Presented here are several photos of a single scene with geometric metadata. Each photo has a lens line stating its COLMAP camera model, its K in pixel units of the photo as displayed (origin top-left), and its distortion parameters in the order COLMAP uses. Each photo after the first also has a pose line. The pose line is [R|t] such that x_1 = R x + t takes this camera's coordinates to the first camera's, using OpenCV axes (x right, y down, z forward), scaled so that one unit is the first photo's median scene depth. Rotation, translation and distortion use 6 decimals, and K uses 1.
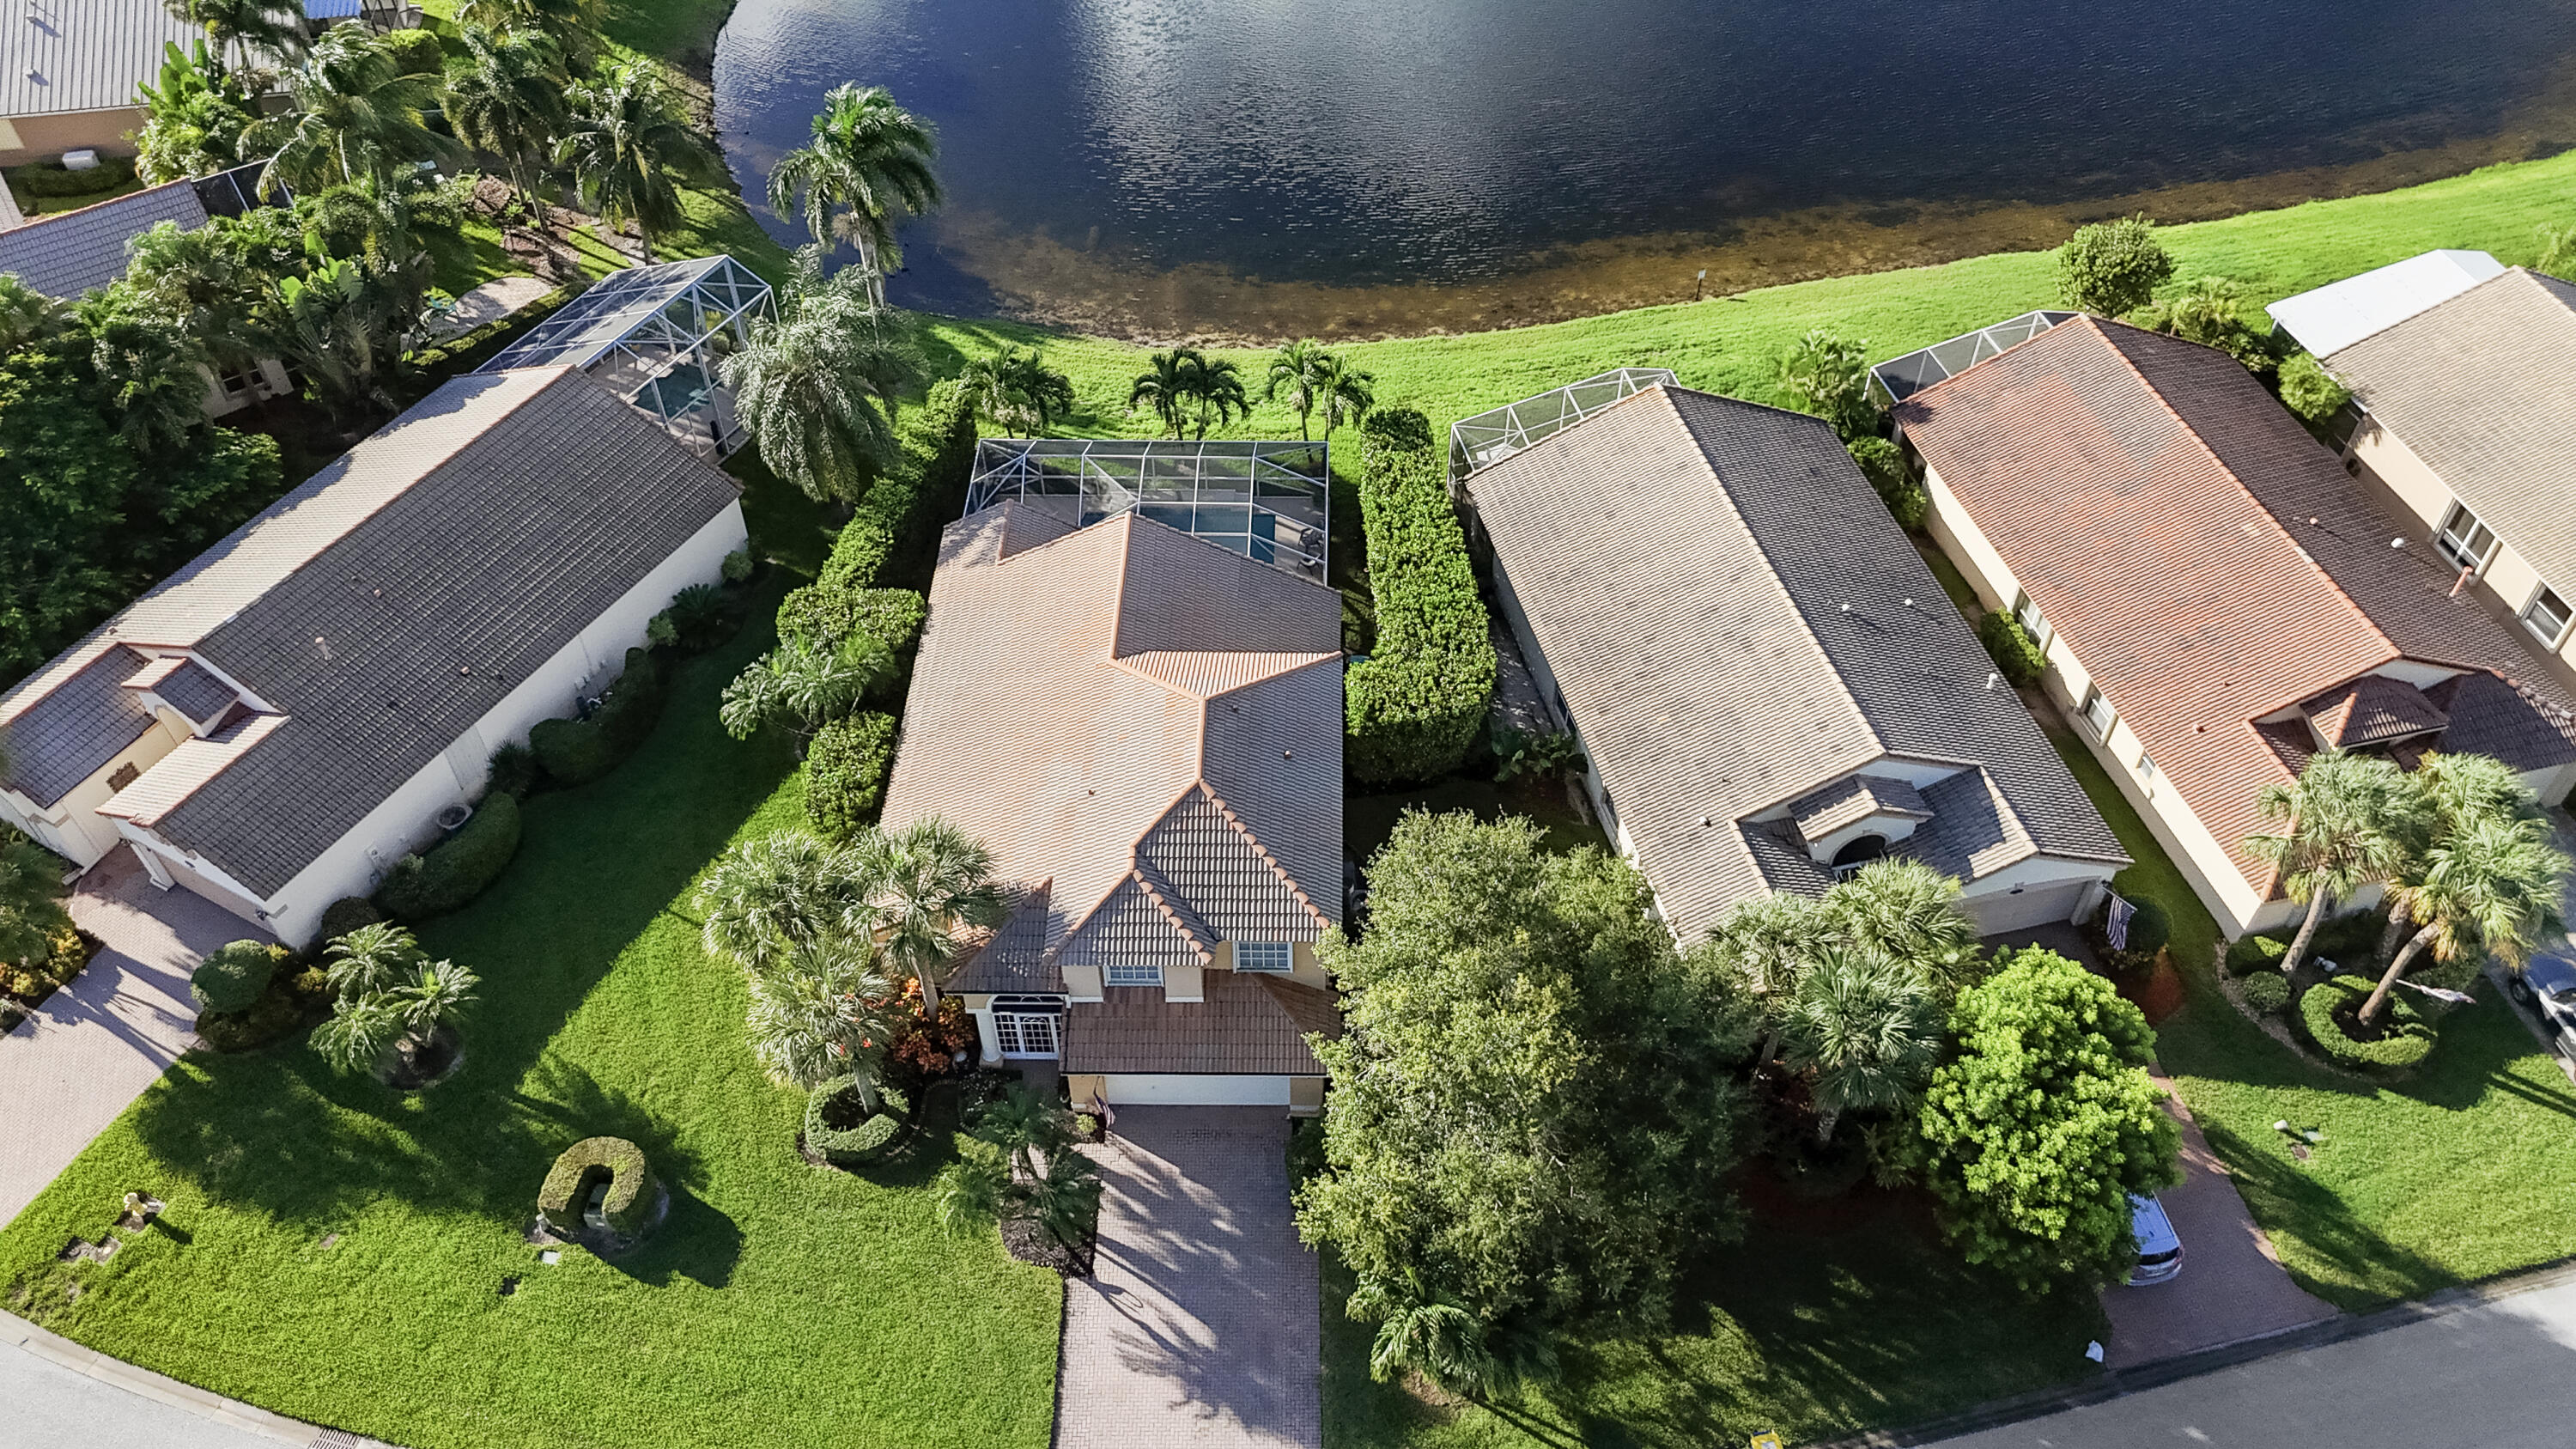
lens RADIAL K [[1905.7, 0, 1288.0], [0, 1905.7, 724.5], [0, 0, 1]] dist [0.046990, -0.031593]
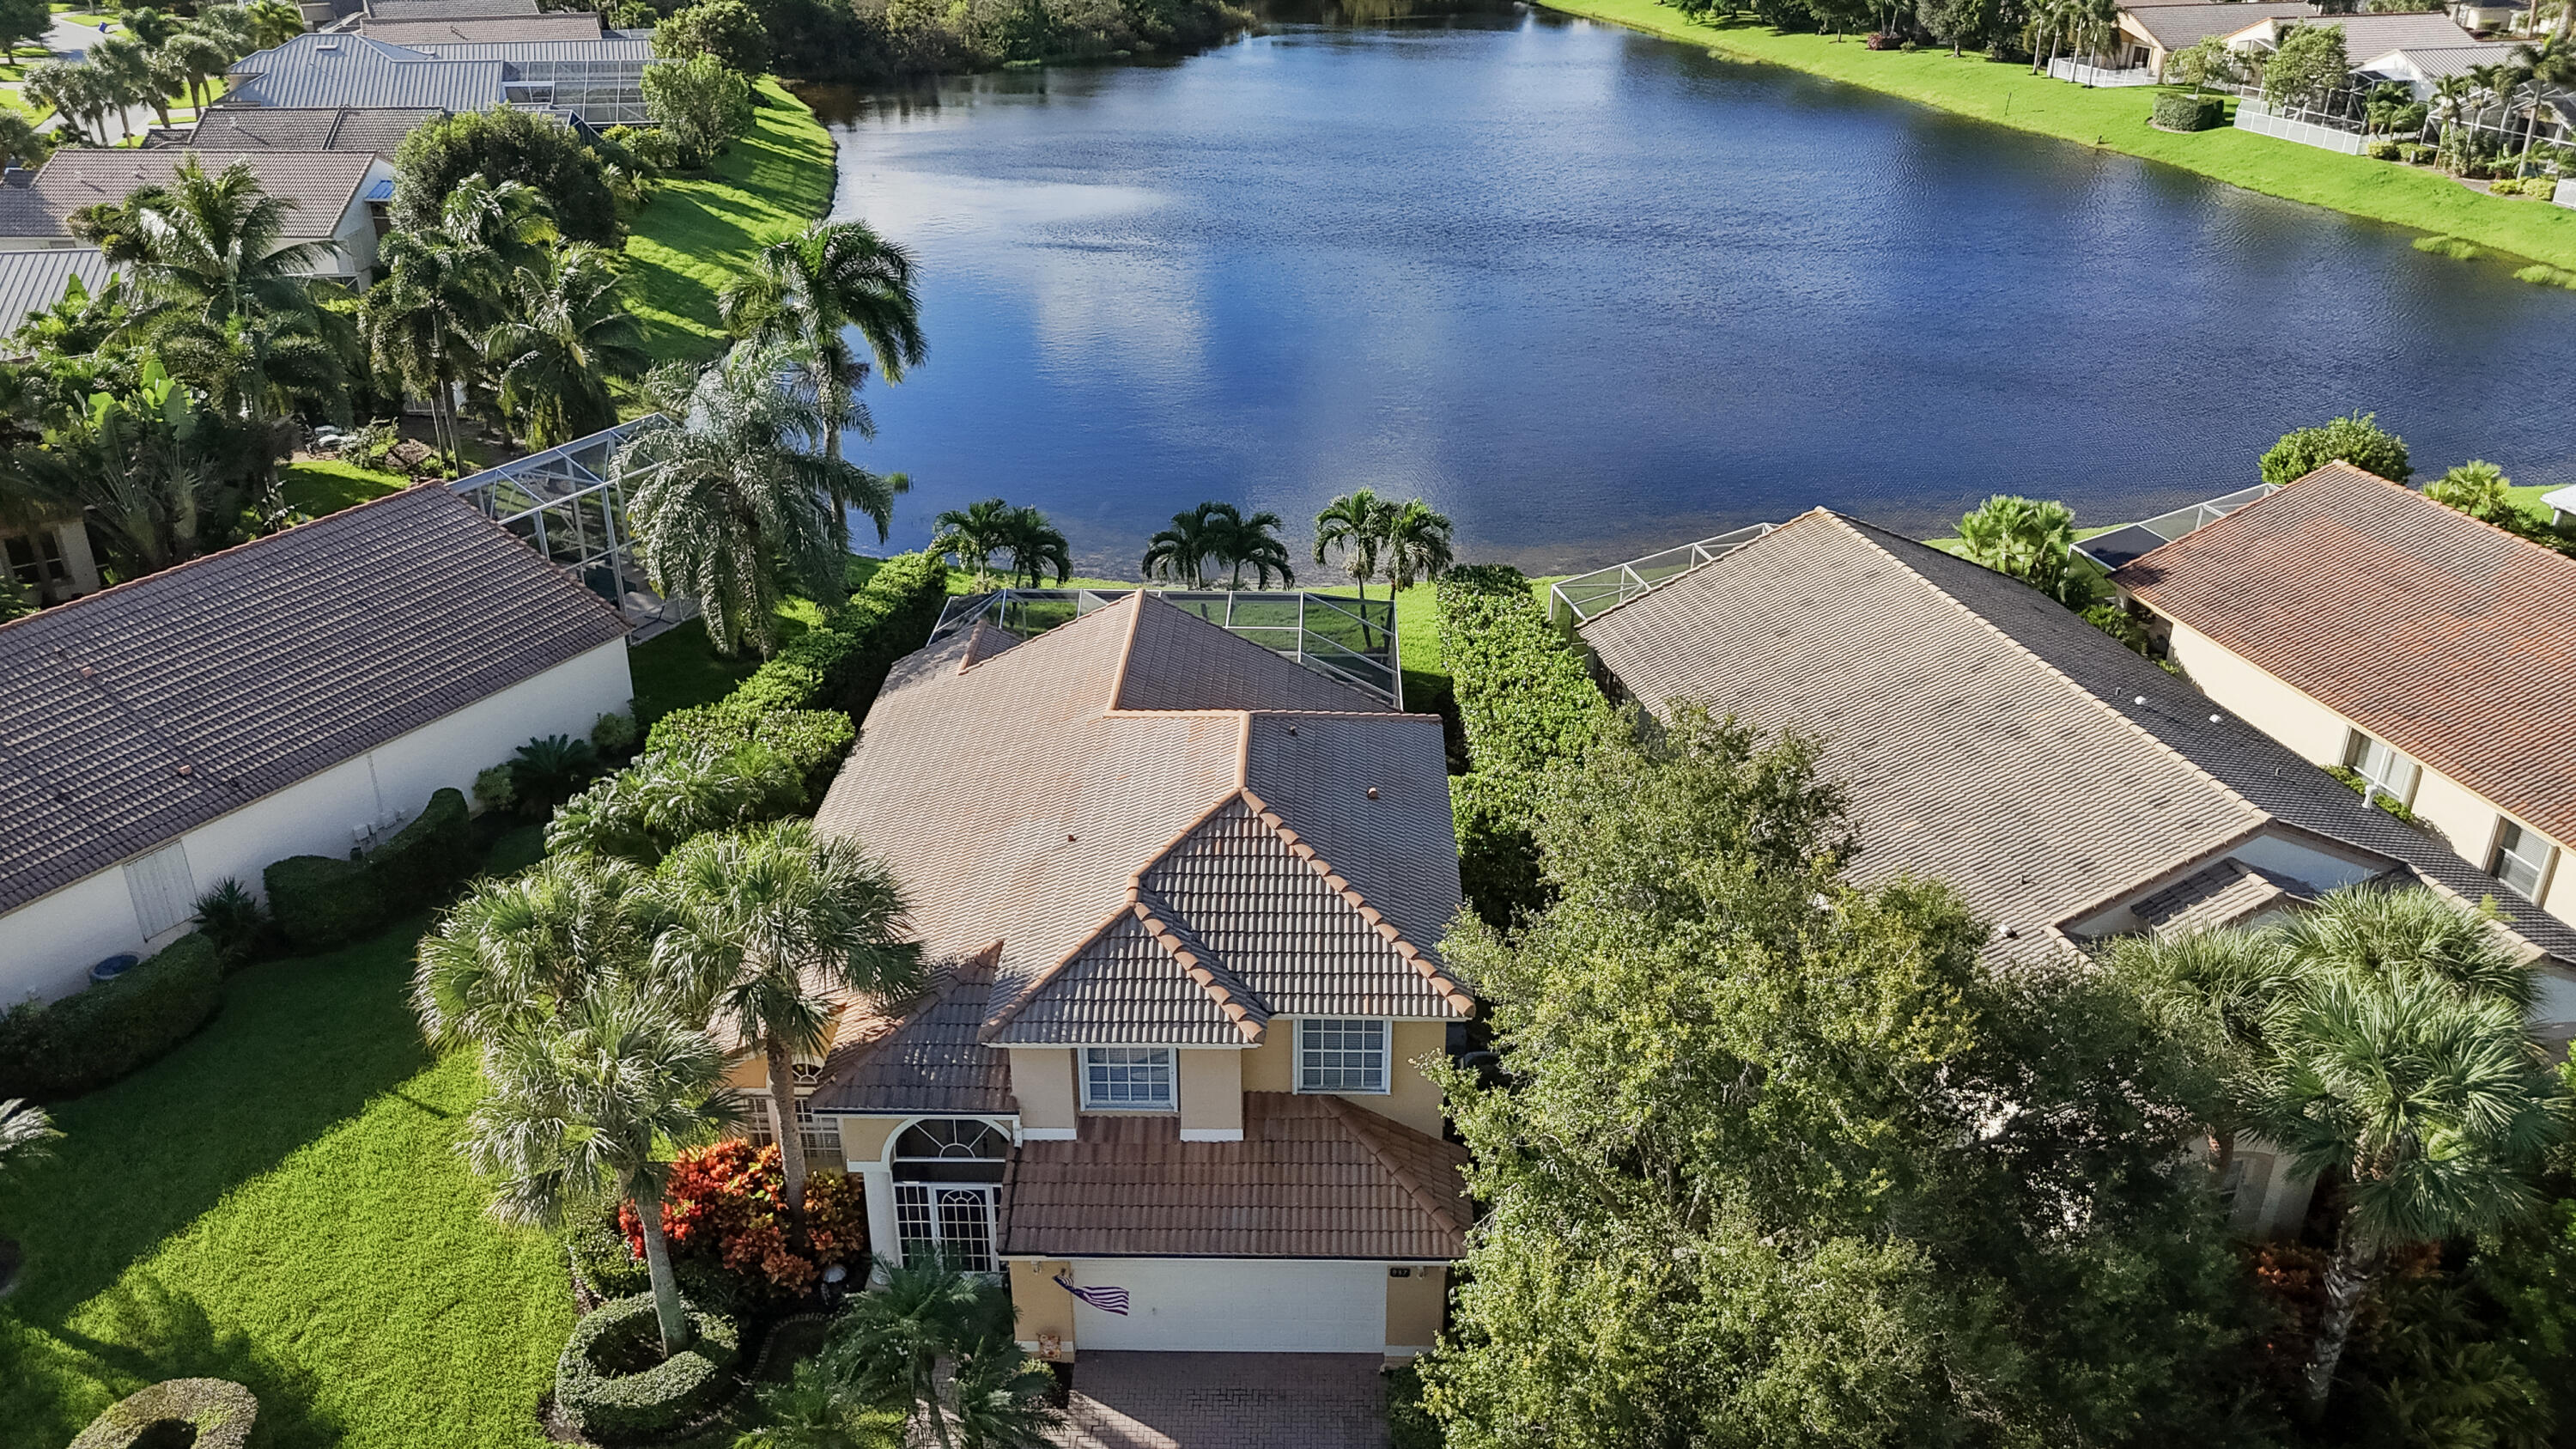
lens RADIAL K [[1905.7, 0, 1288.0], [0, 1905.7, 724.5], [0, 0, 1]] dist [0.046990, -0.031593]
pose [[0.999984, 0.005528, -0.000717, -0.029017], [-0.005436, 0.938593, -0.344983, 0.220077], [-0.001234, 0.344982, 0.938609, 0.372420]]
